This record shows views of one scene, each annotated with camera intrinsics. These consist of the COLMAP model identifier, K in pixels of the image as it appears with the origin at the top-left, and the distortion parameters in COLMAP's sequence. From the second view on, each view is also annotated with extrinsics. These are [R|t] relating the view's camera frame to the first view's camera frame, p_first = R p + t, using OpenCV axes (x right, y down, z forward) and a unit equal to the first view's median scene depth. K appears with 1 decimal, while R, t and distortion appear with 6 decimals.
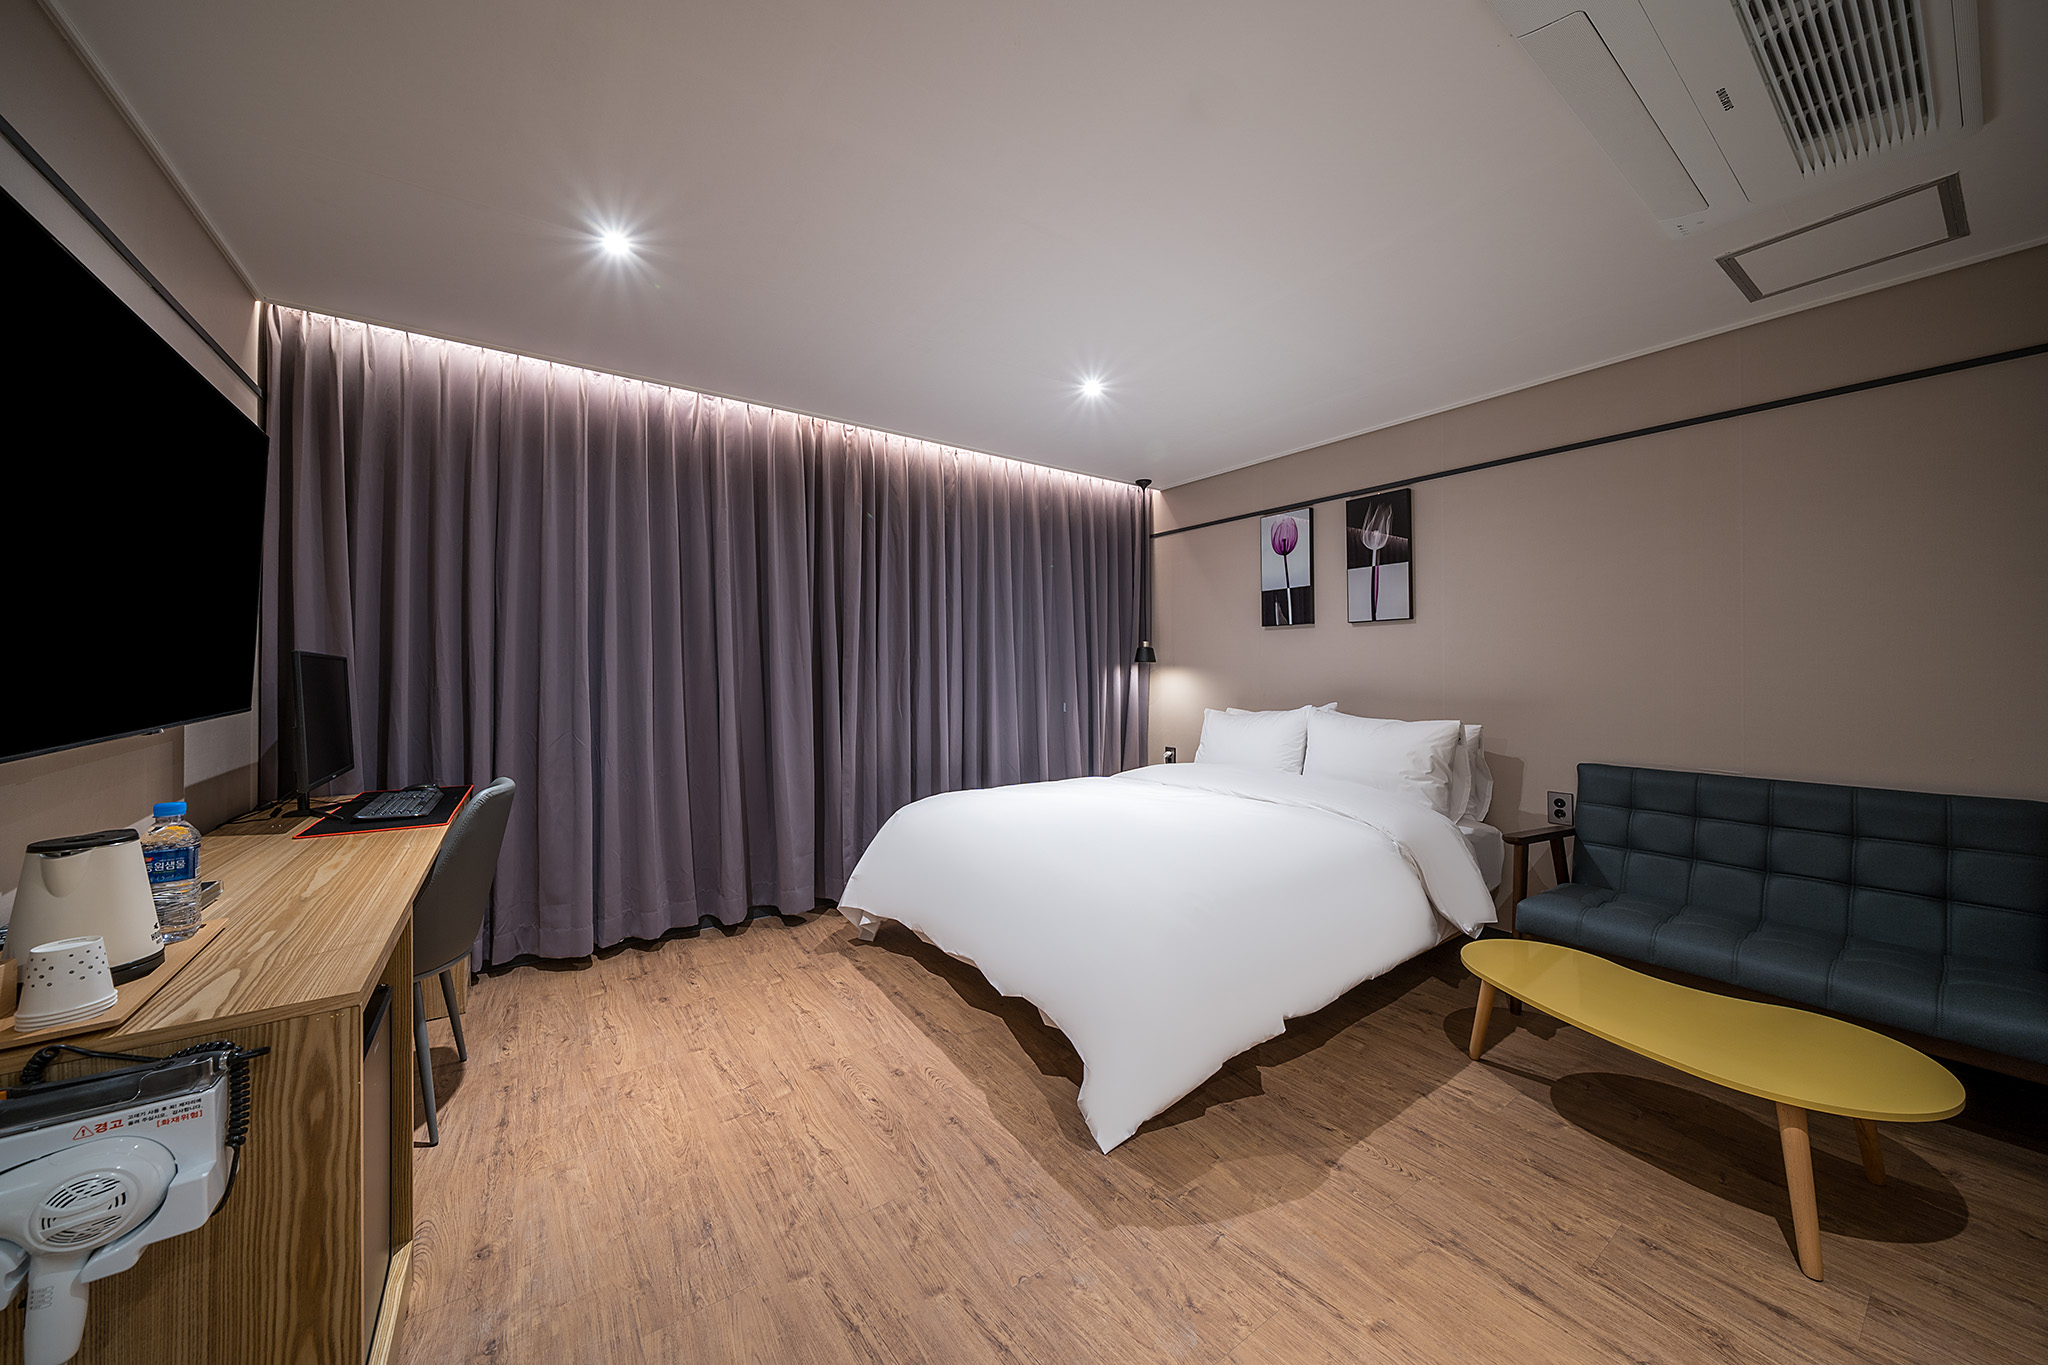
lens RADIAL K [[700.5, 0, 1022.4], [0, 700.5, 670.2], [0, 0, 1]] dist [-0.000266, -0.000003]
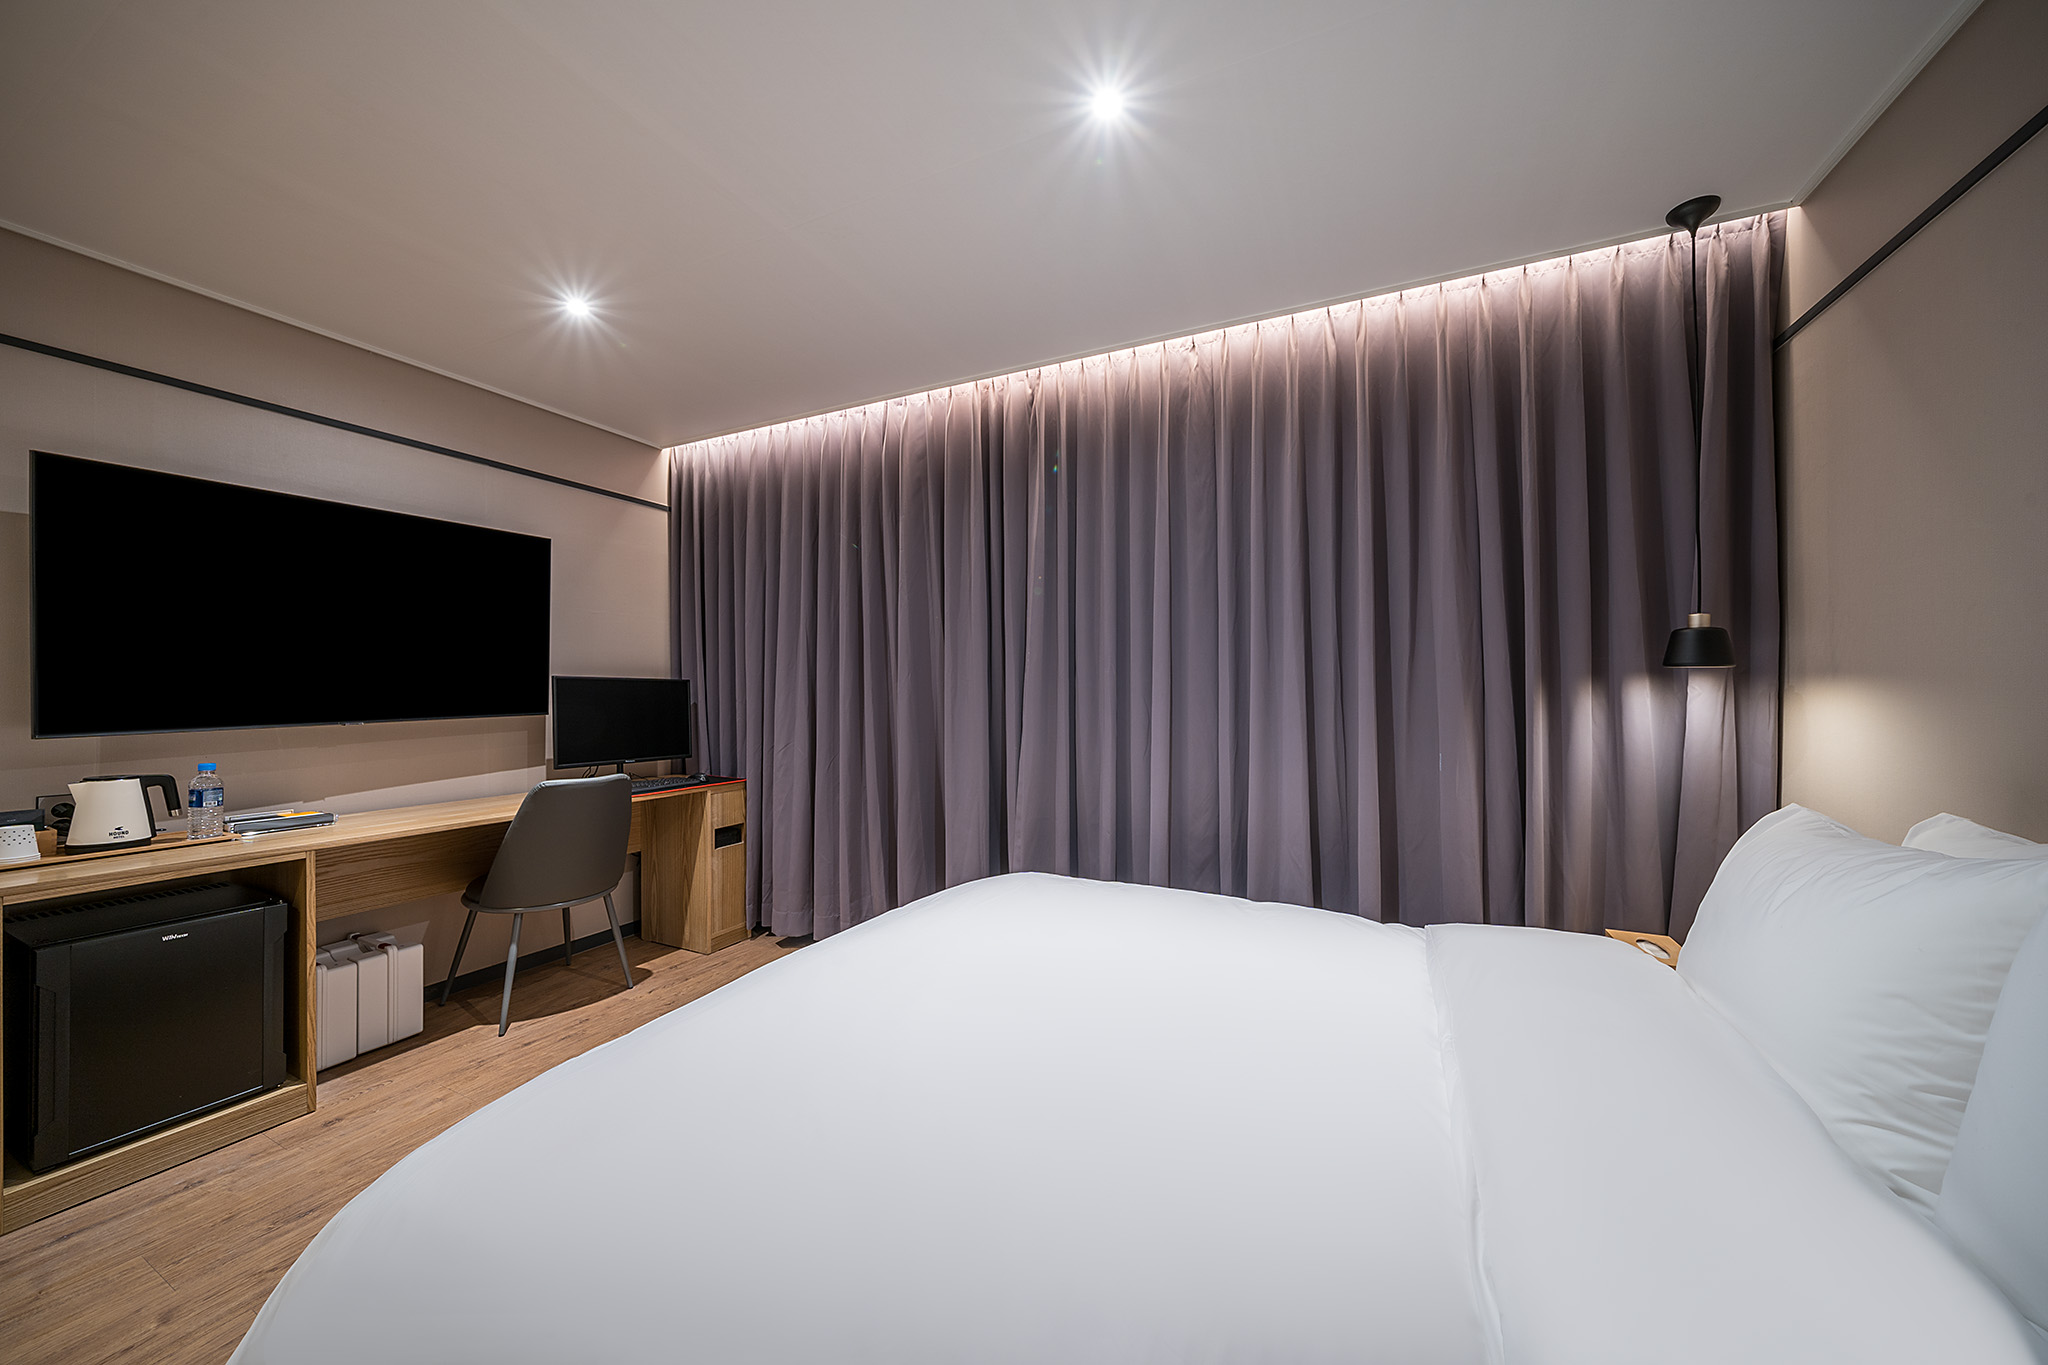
lens RADIAL K [[711.6, 0, 1028.7], [0, 711.6, 688.5], [0, 0, 1]] dist [0.000061, 0.000035]
pose [[0.489041, 0.001516, -0.872260, 0.441887], [0.000271, 0.999998, 0.001890, -0.000278], [0.872261, -0.001161, 0.489039, 0.619062]]
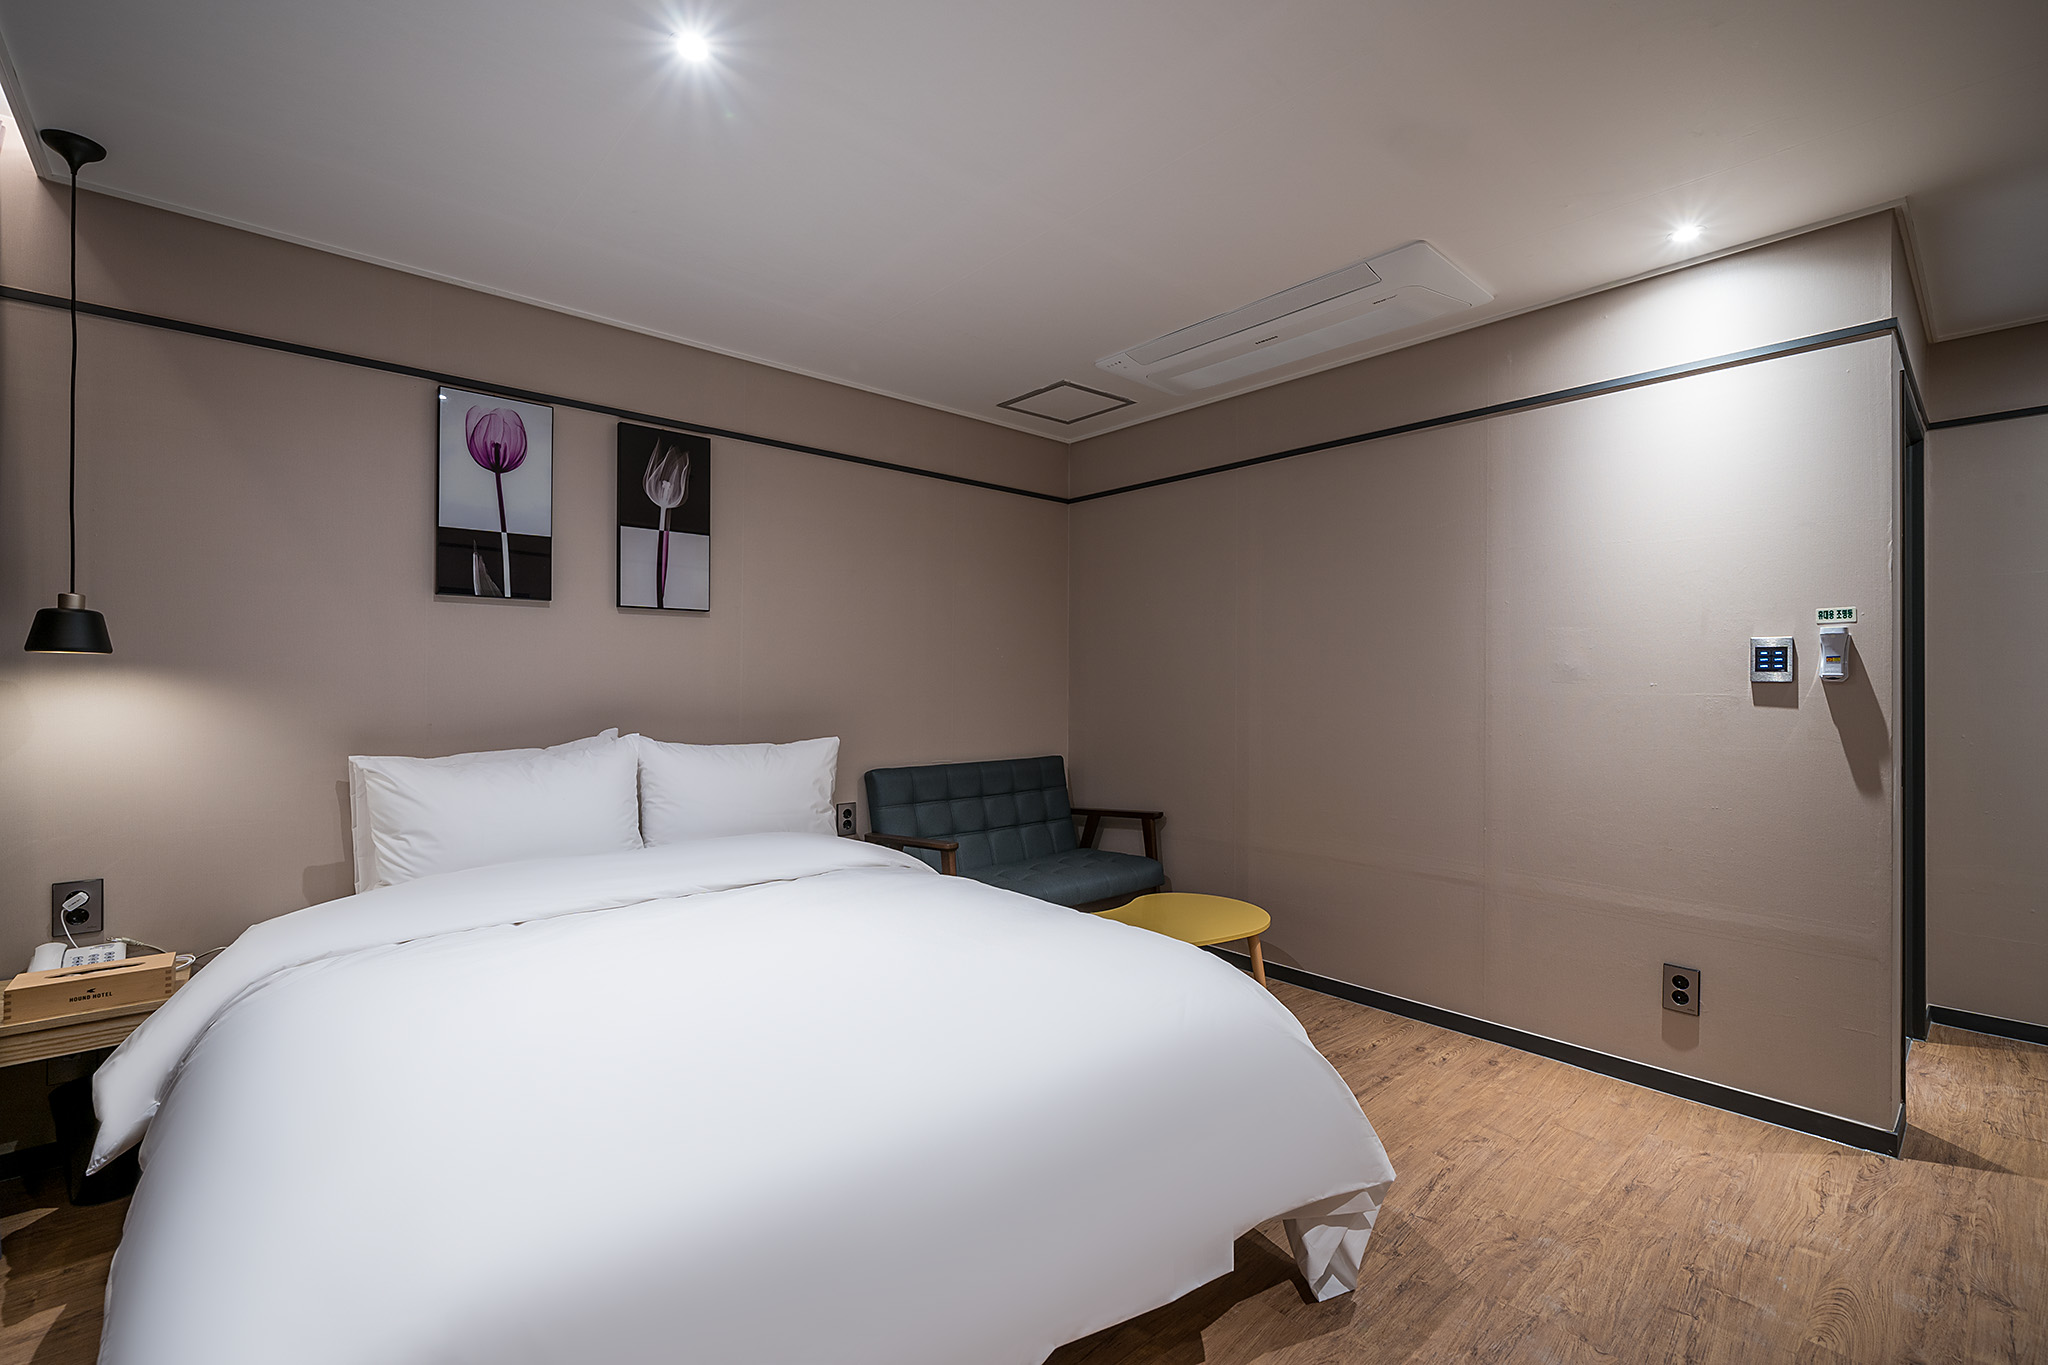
lens RADIAL K [[880.9, 0, 1024.0], [0, 880.9, 682.5], [0, 0, 1]] dist [0.000133, -0.000049]
pose [[-0.107945, 0.001537, 0.994156, -0.415960], [-0.004687, 0.999987, -0.002055, 0.003569], [-0.994146, -0.004882, -0.107937, 0.737667]]
